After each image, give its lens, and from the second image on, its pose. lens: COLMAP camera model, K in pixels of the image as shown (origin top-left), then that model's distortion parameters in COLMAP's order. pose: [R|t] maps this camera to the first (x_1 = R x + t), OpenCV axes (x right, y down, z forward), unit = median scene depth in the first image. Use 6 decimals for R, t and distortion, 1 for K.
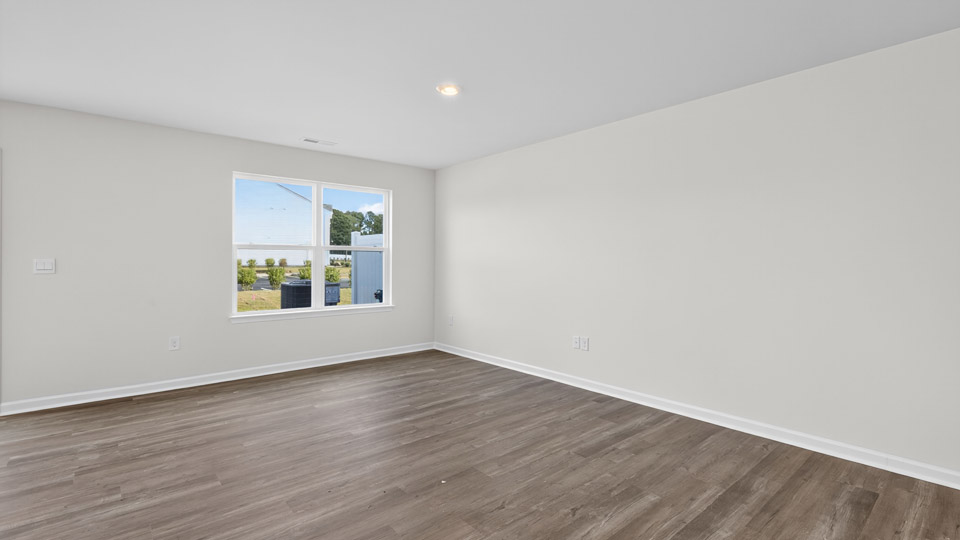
lens RADIAL K [[440.7, 0, 483.4], [0, 440.7, 266.2], [0, 0, 1]] dist [-0.000304, -0.000025]
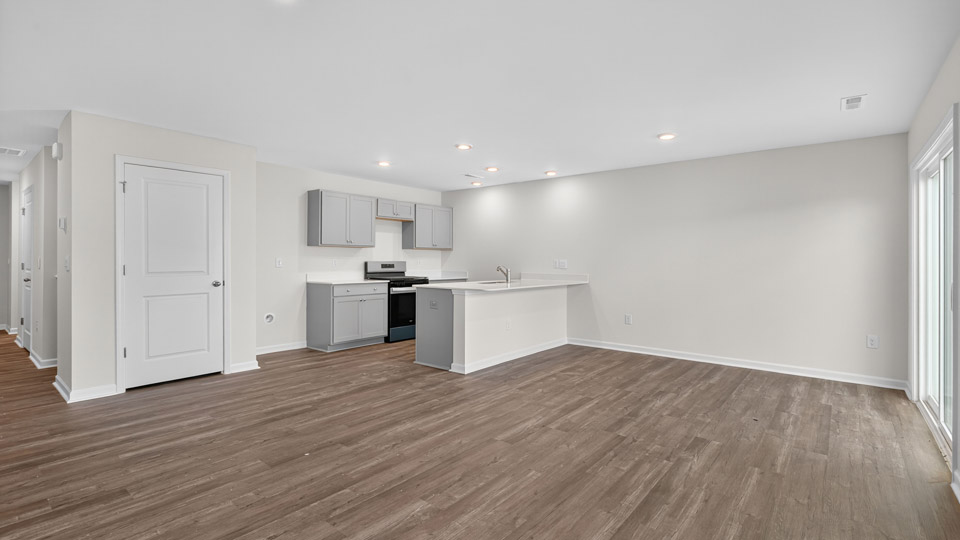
lens RADIAL K [[440.7, 0, 483.4], [0, 440.7, 266.2], [0, 0, 1]] dist [-0.000304, -0.000025]
pose [[-0.984617, -0.002312, -0.174709, -0.290879], [-0.007491, 0.999552, 0.028992, -0.027645], [0.174564, 0.029855, -0.984193, 1.866070]]
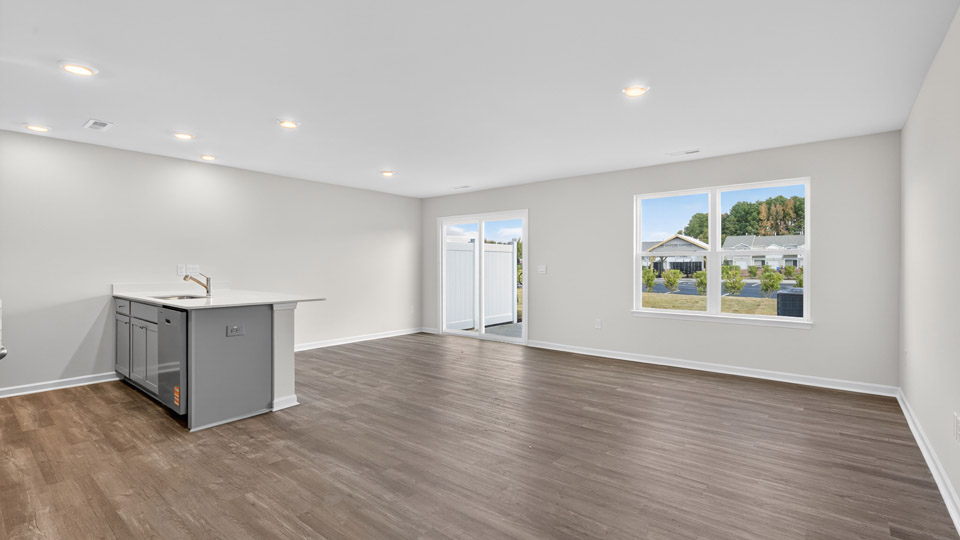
lens RADIAL K [[440.7, 0, 483.4], [0, 440.7, 266.2], [0, 0, 1]] dist [-0.000304, -0.000025]
pose [[0.179432, 0.002809, -0.983766, 0.921970], [-0.013792, 0.999905, 0.000339, -0.008294], [0.983674, 0.013507, 0.179453, 0.549660]]
